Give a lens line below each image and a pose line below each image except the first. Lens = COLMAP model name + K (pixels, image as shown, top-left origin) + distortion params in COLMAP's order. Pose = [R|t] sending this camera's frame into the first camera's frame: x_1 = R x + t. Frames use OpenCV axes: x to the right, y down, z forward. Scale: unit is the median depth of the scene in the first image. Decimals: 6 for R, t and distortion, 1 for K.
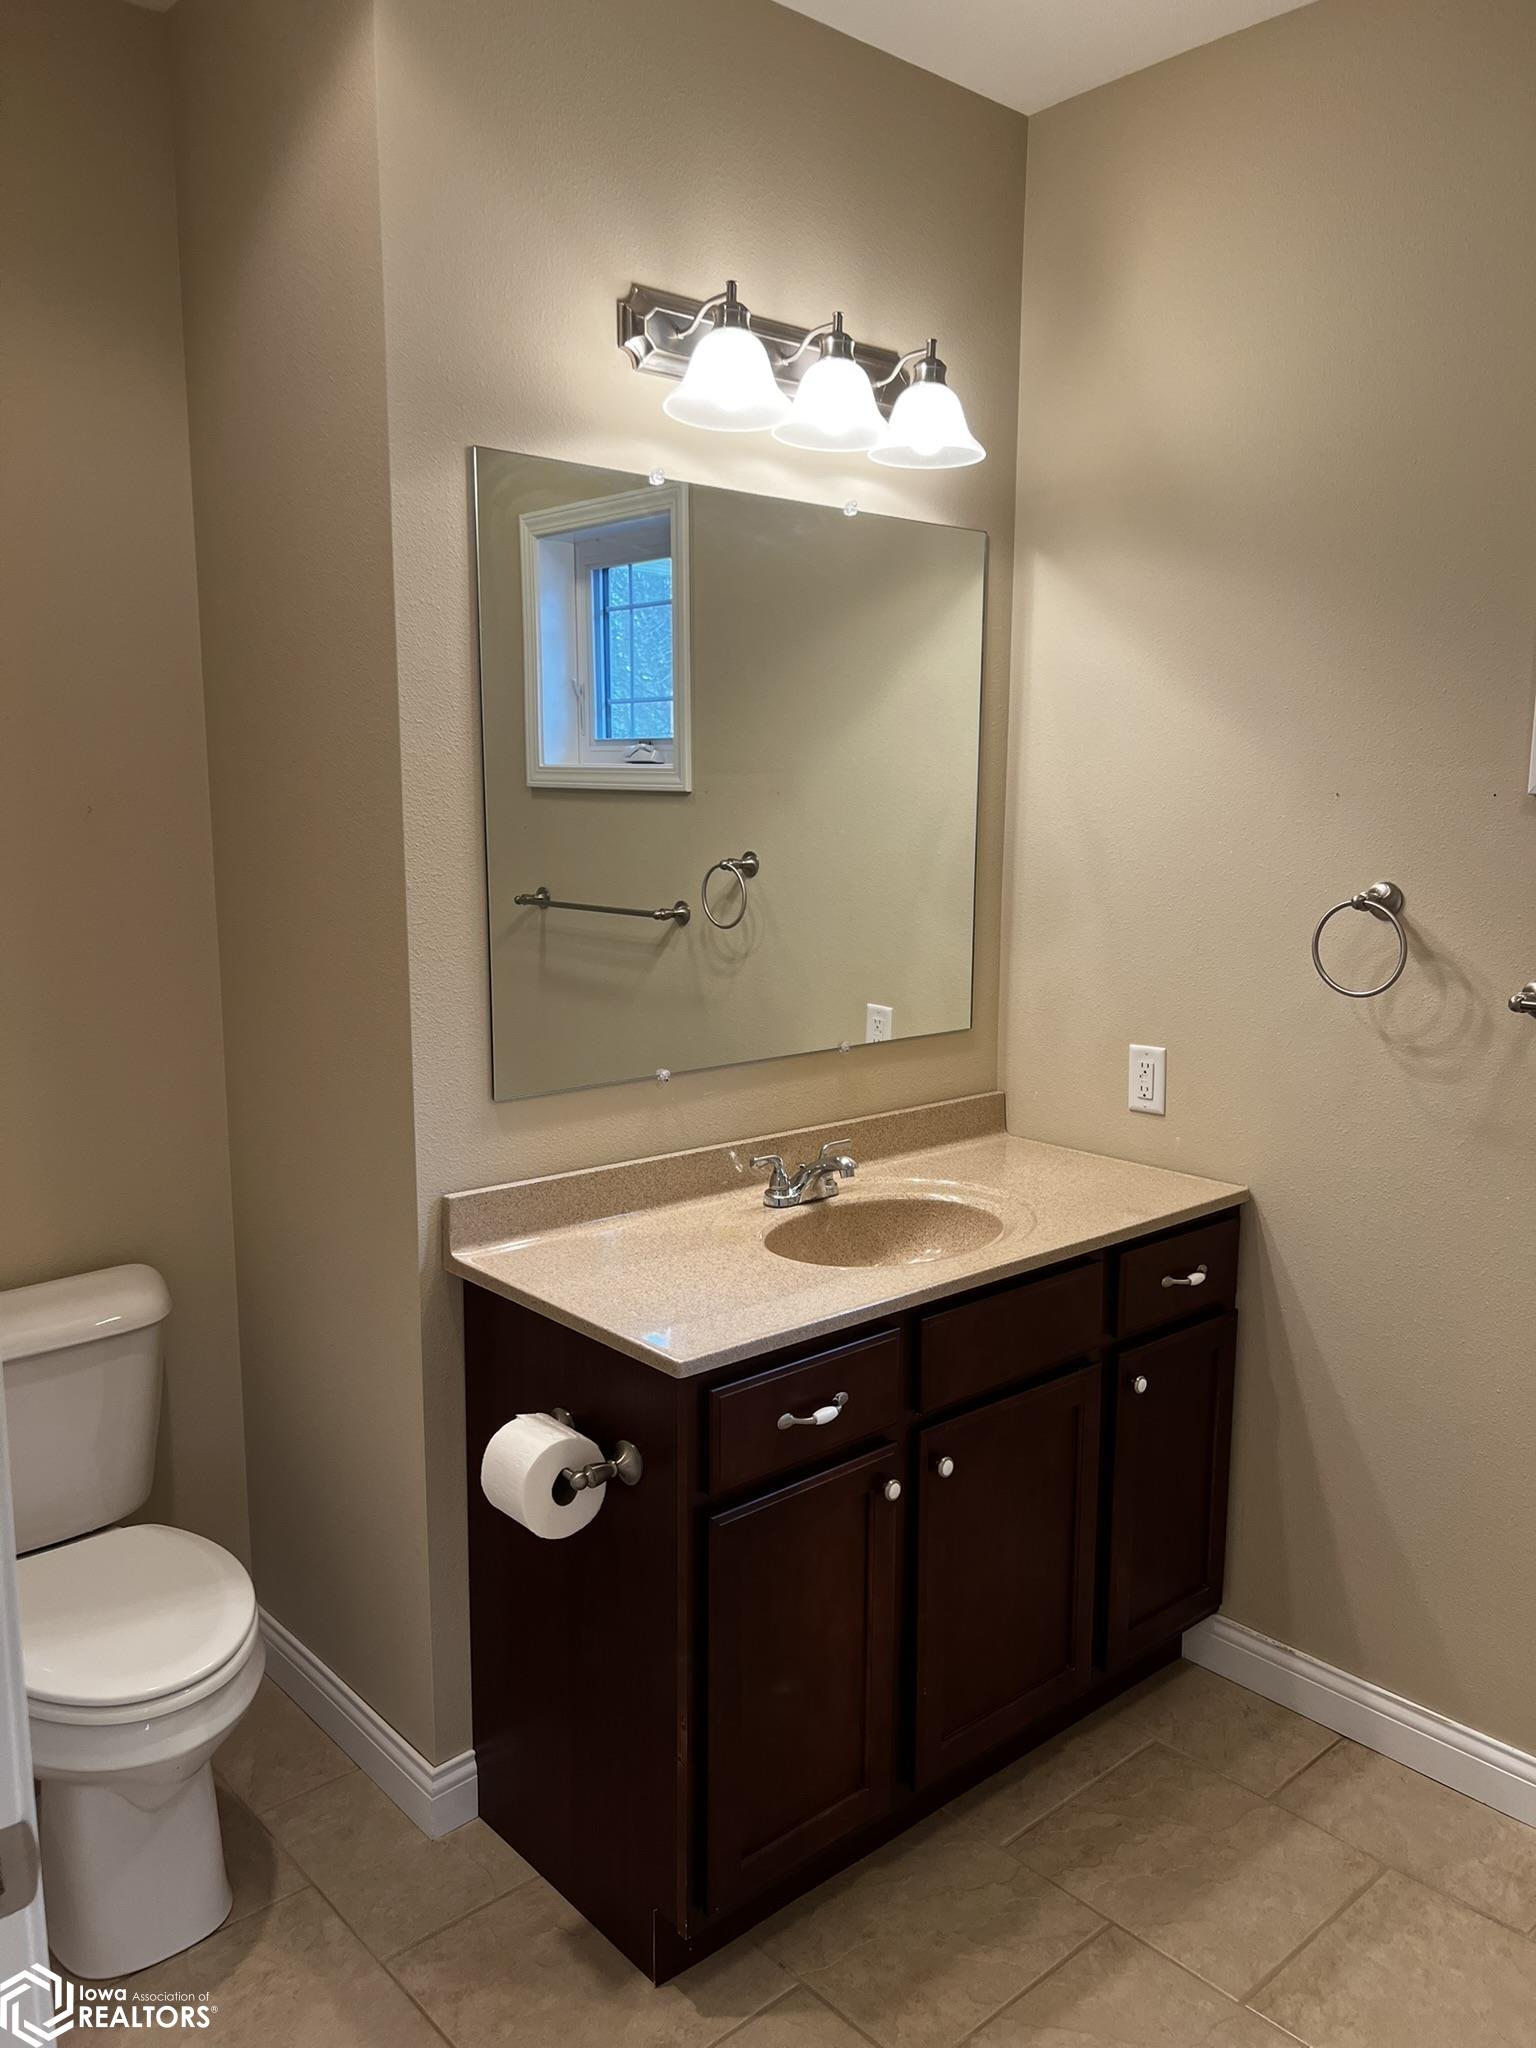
lens RADIAL K [[1531.9, 0, 768.4], [0, 1531.9, 1026.9], [0, 0, 1]] dist [0.070148, -0.077569]
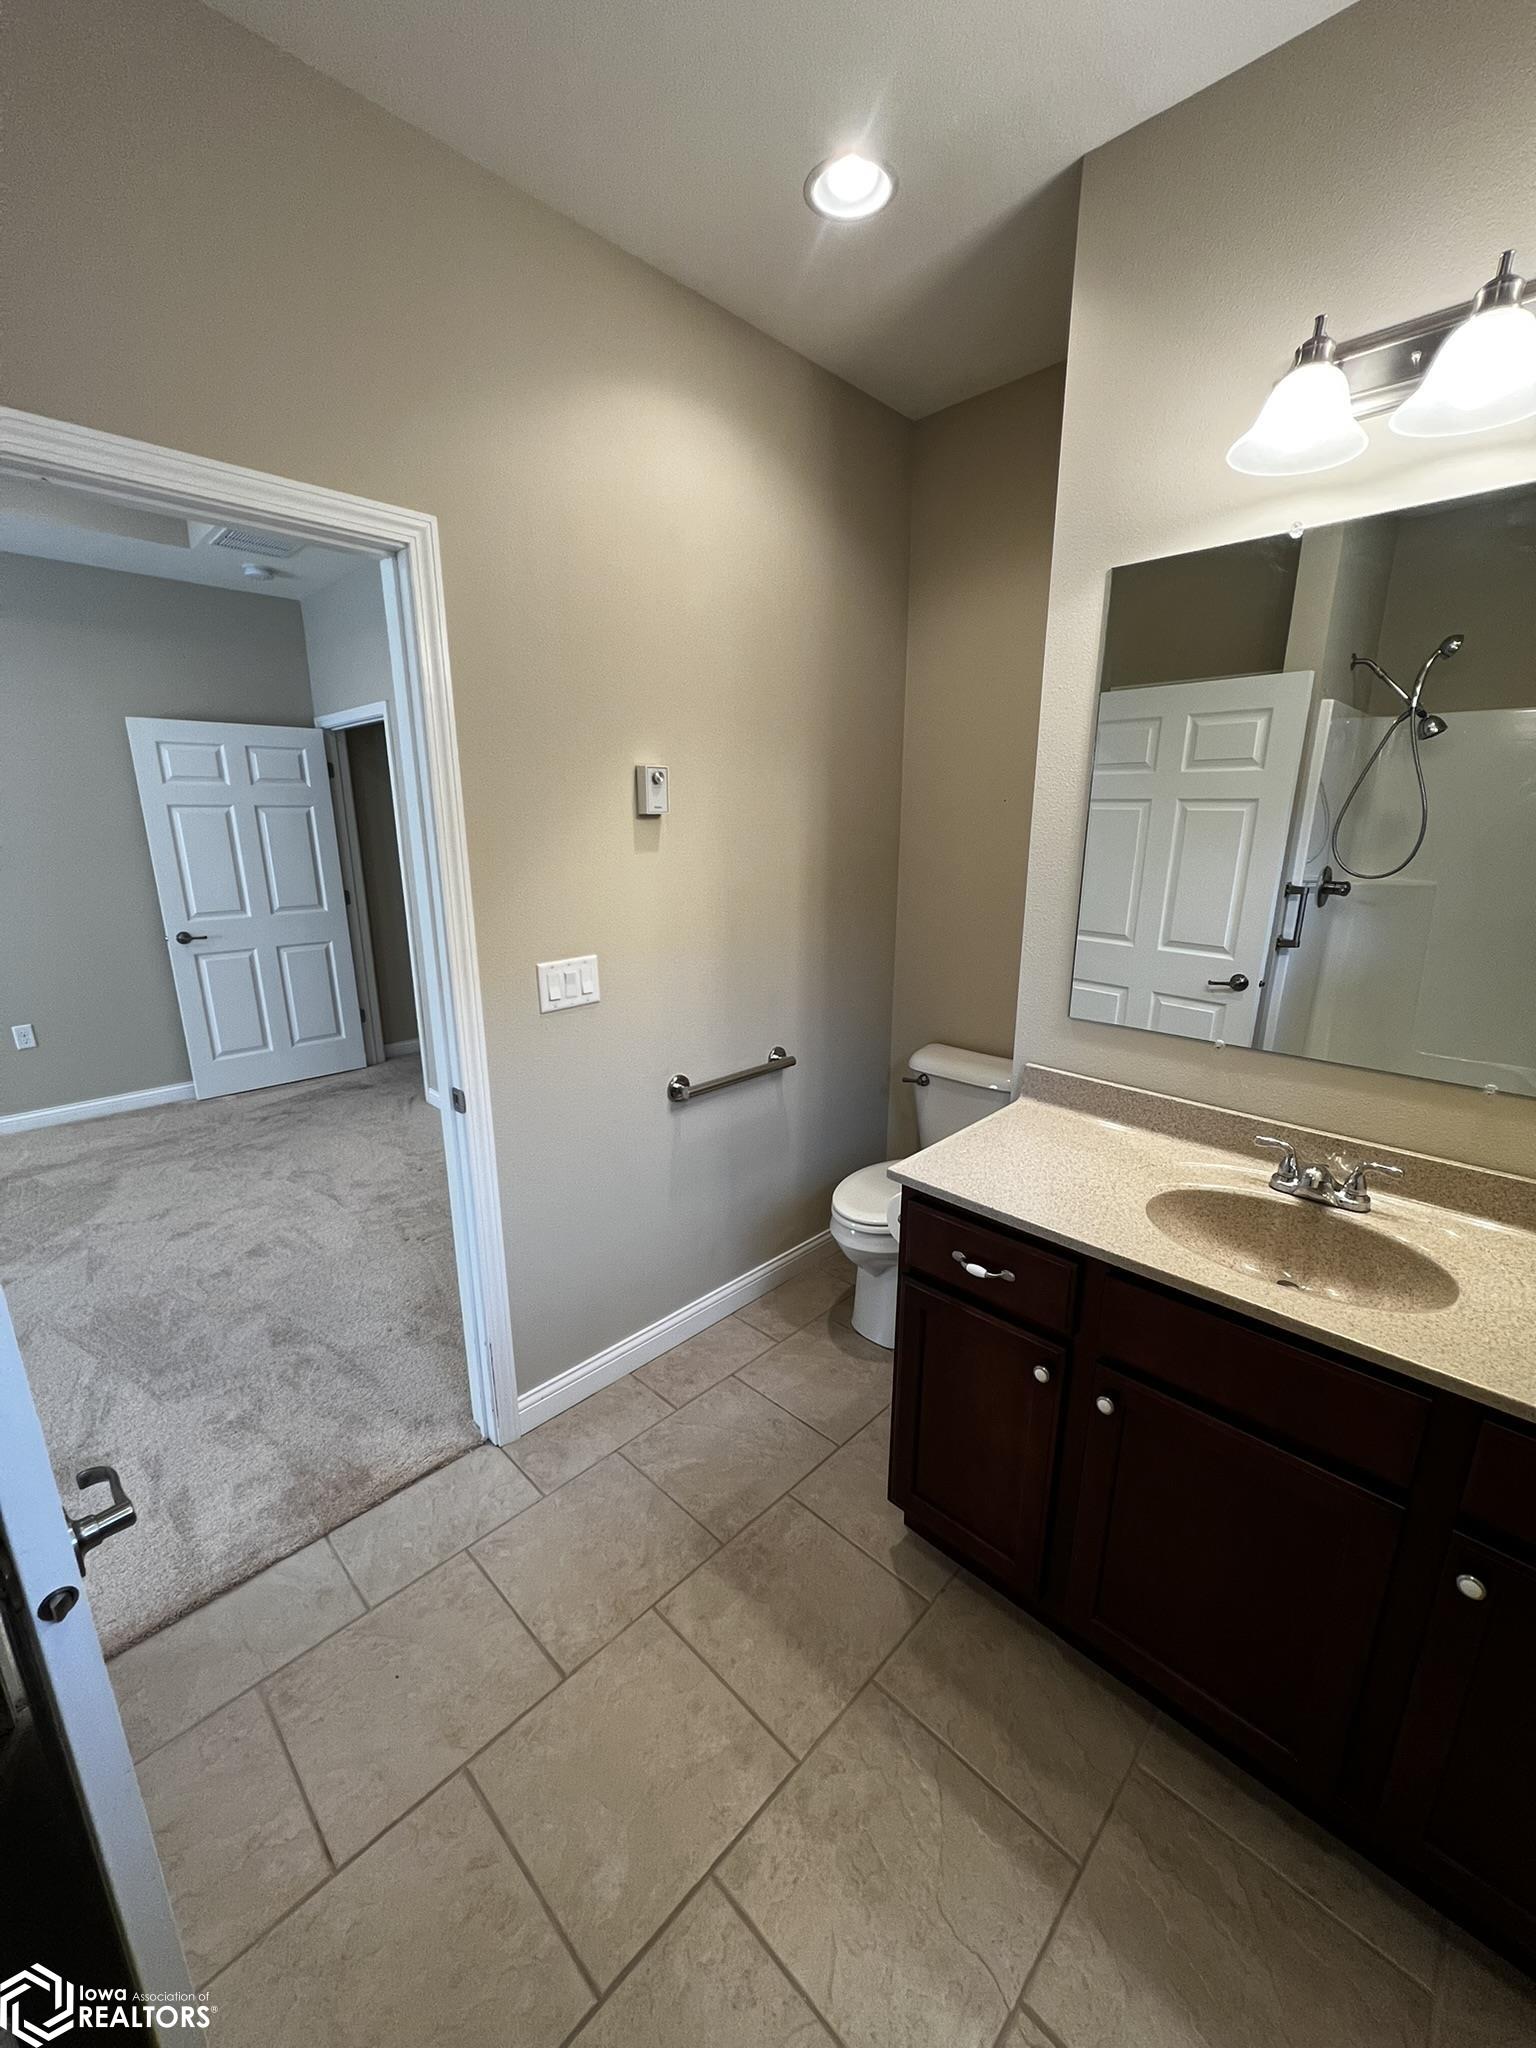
lens RADIAL K [[816.7, 0, 776.6], [0, 816.7, 1026.0], [0, 0, 1]] dist [0.001369, 0.000912]
pose [[0.073414, 0.246430, -0.966376, 0.588462], [-0.158483, 0.959560, 0.232652, -0.086794], [0.984629, 0.136074, 0.109501, 0.619017]]
